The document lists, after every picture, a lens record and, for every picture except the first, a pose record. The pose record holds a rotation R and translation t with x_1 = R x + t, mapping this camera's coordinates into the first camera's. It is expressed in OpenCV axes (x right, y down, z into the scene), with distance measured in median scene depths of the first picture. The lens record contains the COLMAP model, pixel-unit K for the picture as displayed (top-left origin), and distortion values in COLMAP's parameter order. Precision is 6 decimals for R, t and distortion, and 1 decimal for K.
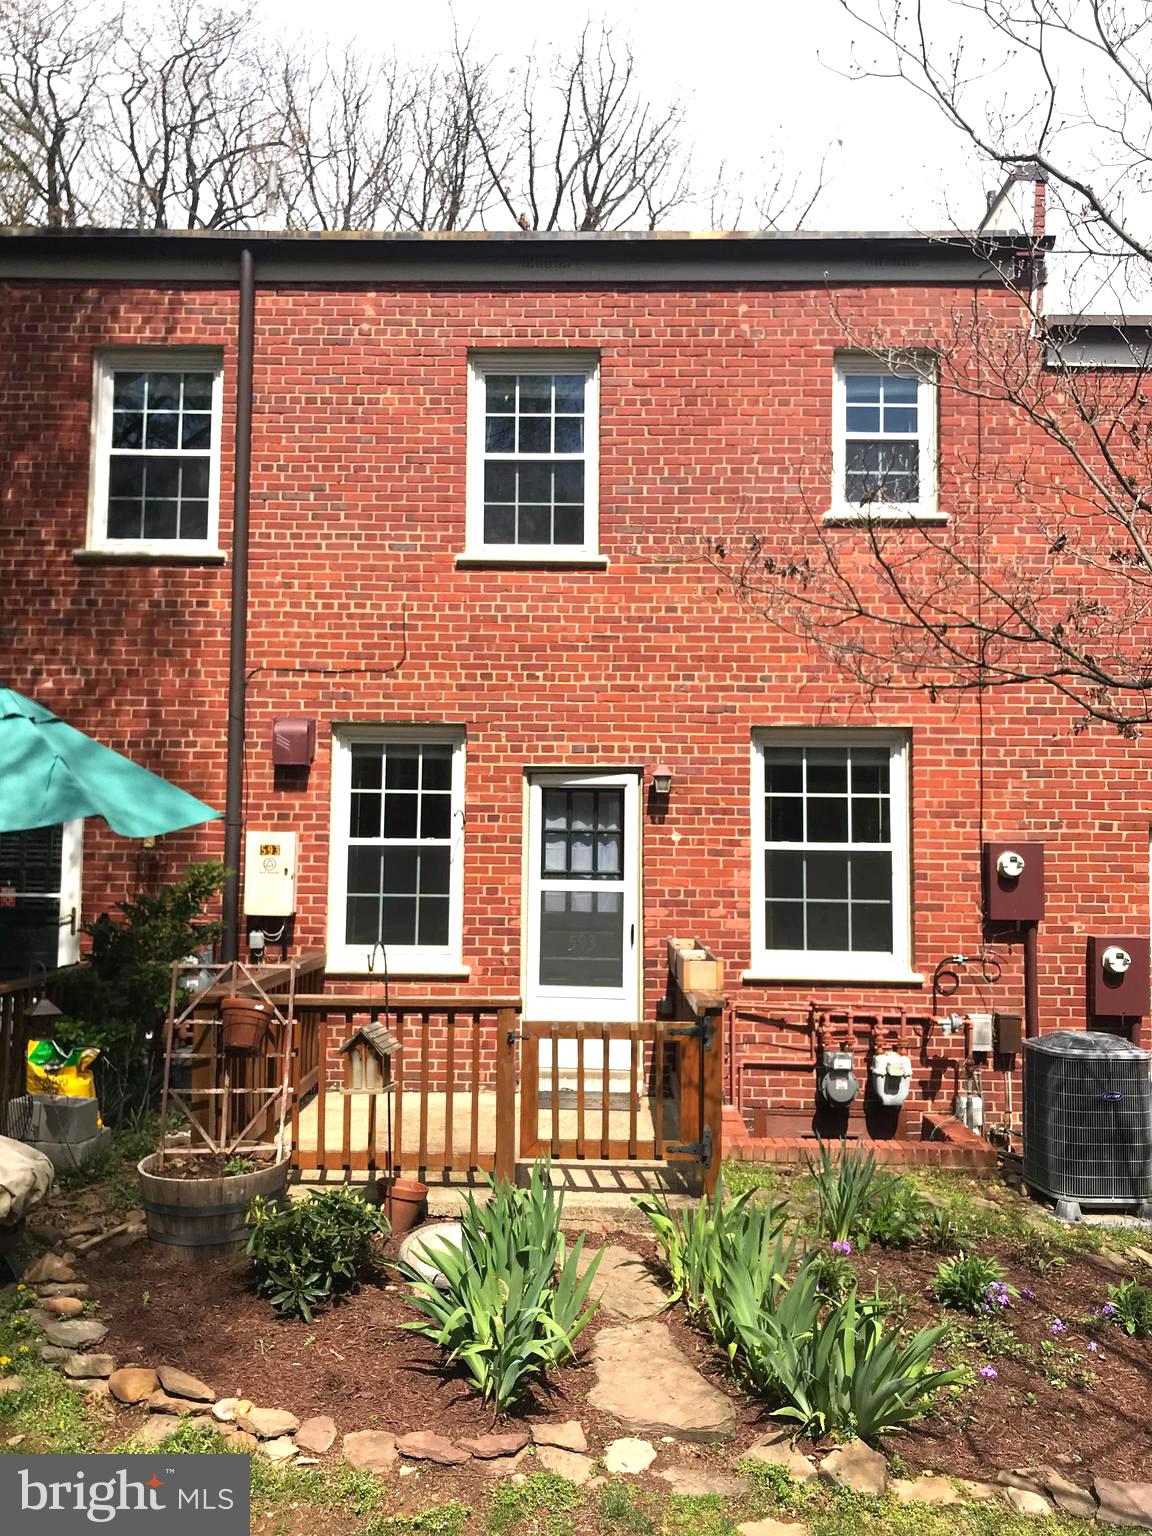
lens RADIAL K [[1277.0, 0, 578.6], [0, 1277.0, 762.3], [0, 0, 1]] dist [0.049146, -0.035417]
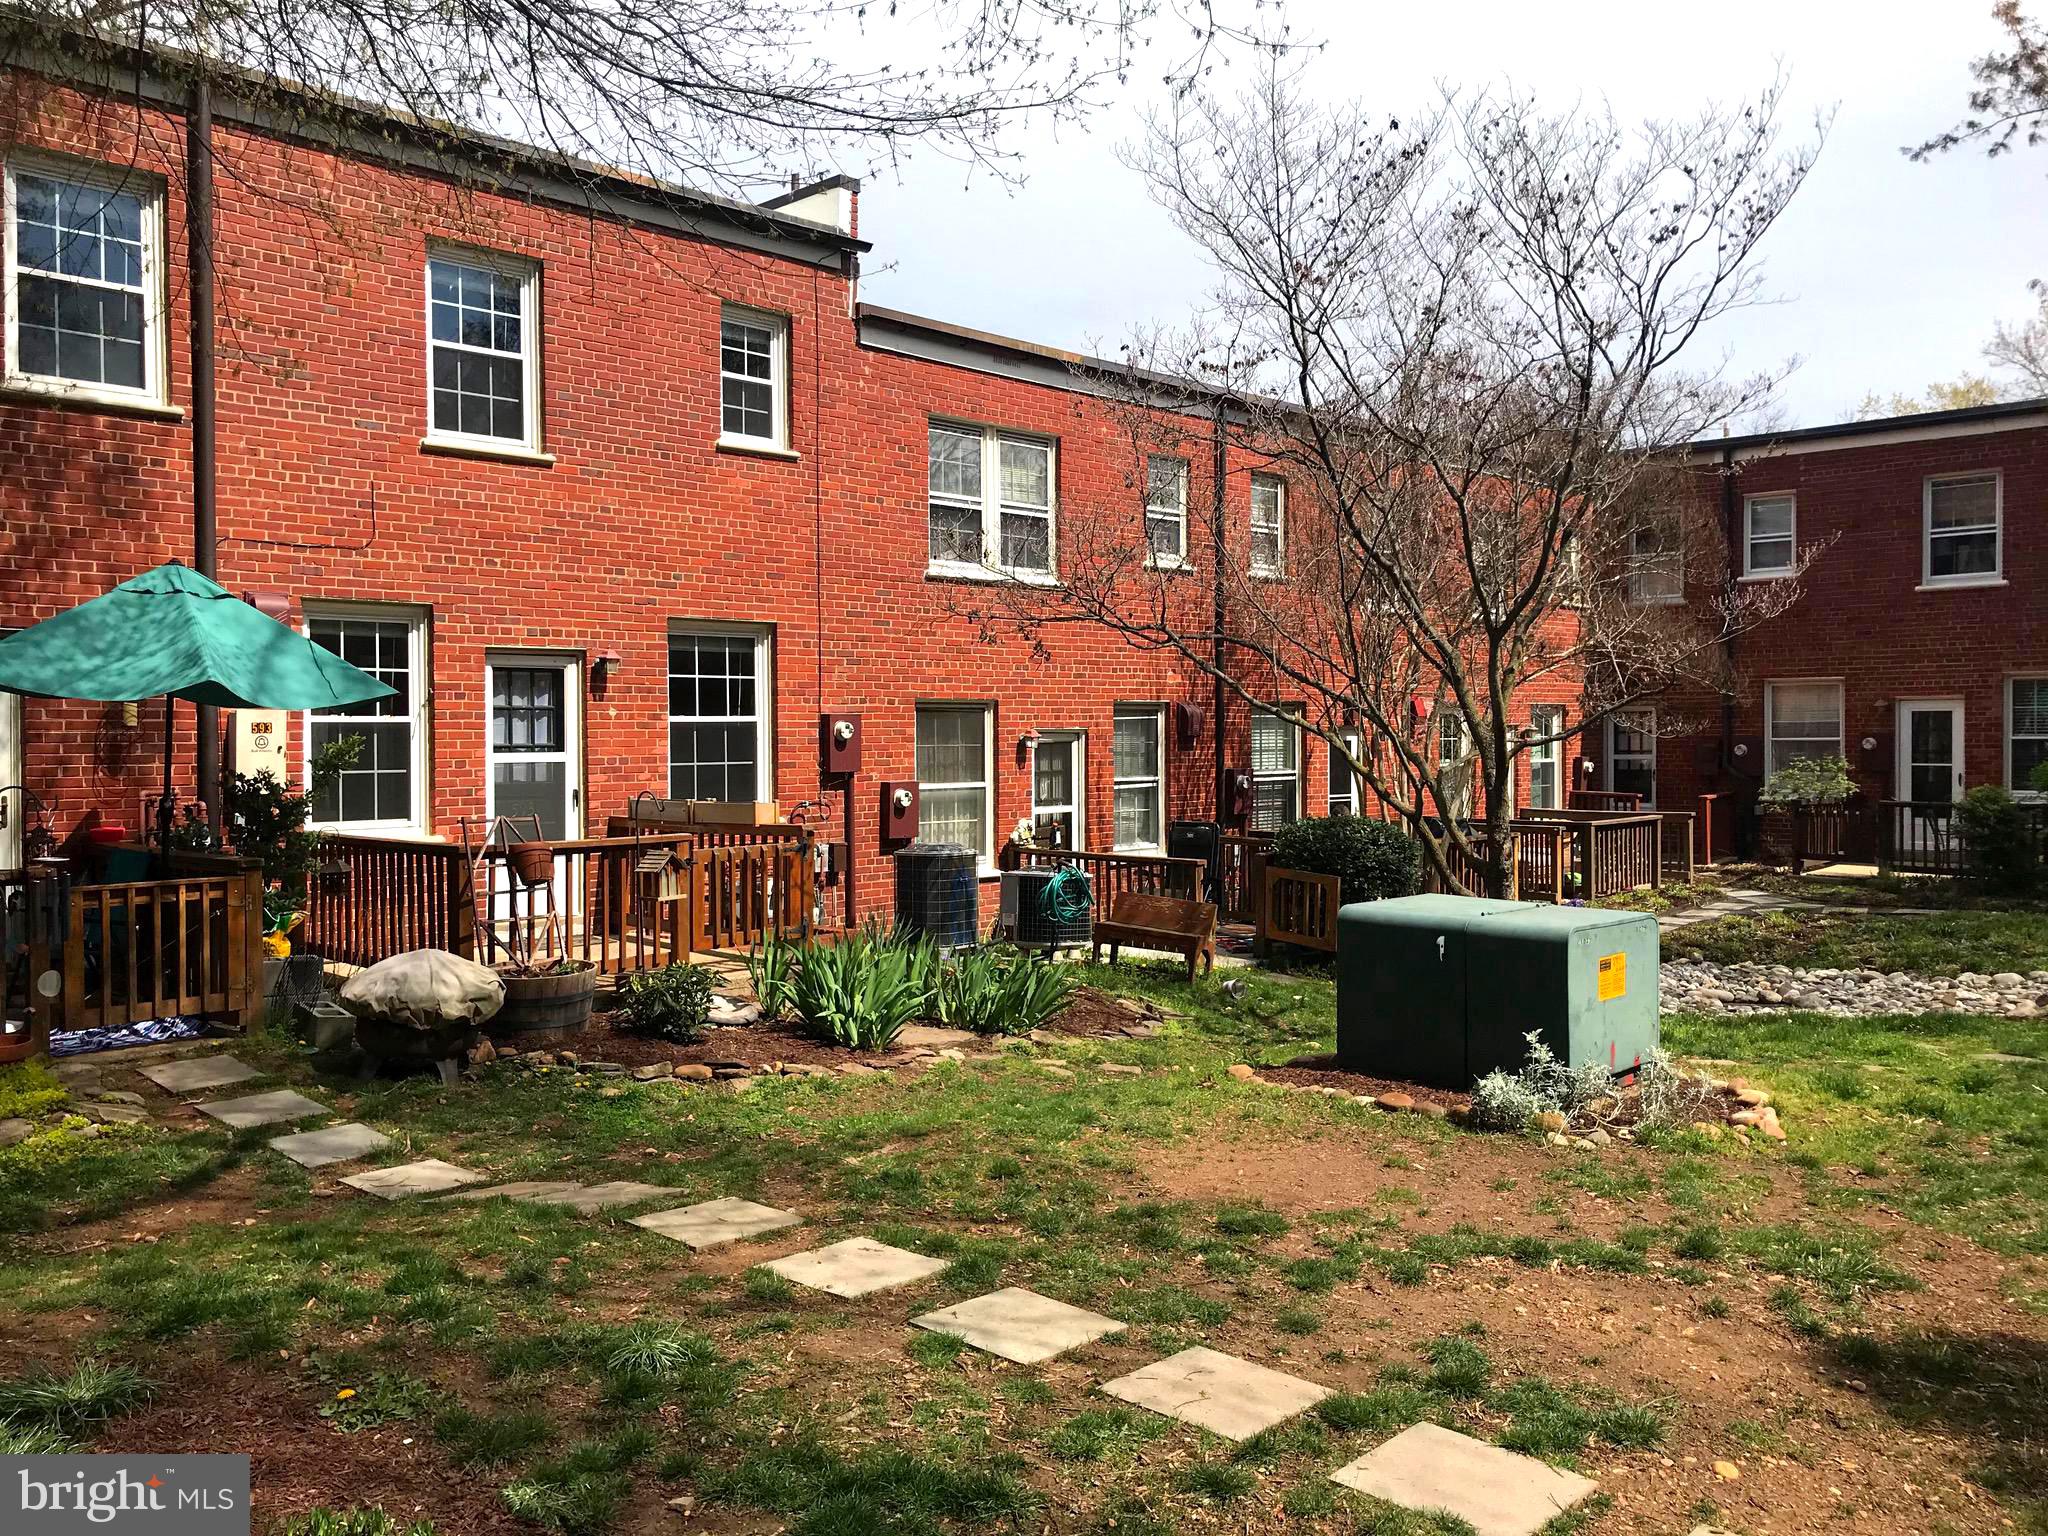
lens RADIAL K [[1702.6, 0, 1021.1], [0, 1702.6, 763.4], [0, 0, 1]] dist [0.049146, -0.035417]
pose [[0.685933, -0.030298, 0.727034, -0.774396], [-0.030531, 0.997055, 0.070355, -0.014165], [-0.727024, -0.070456, 0.682987, -0.309110]]
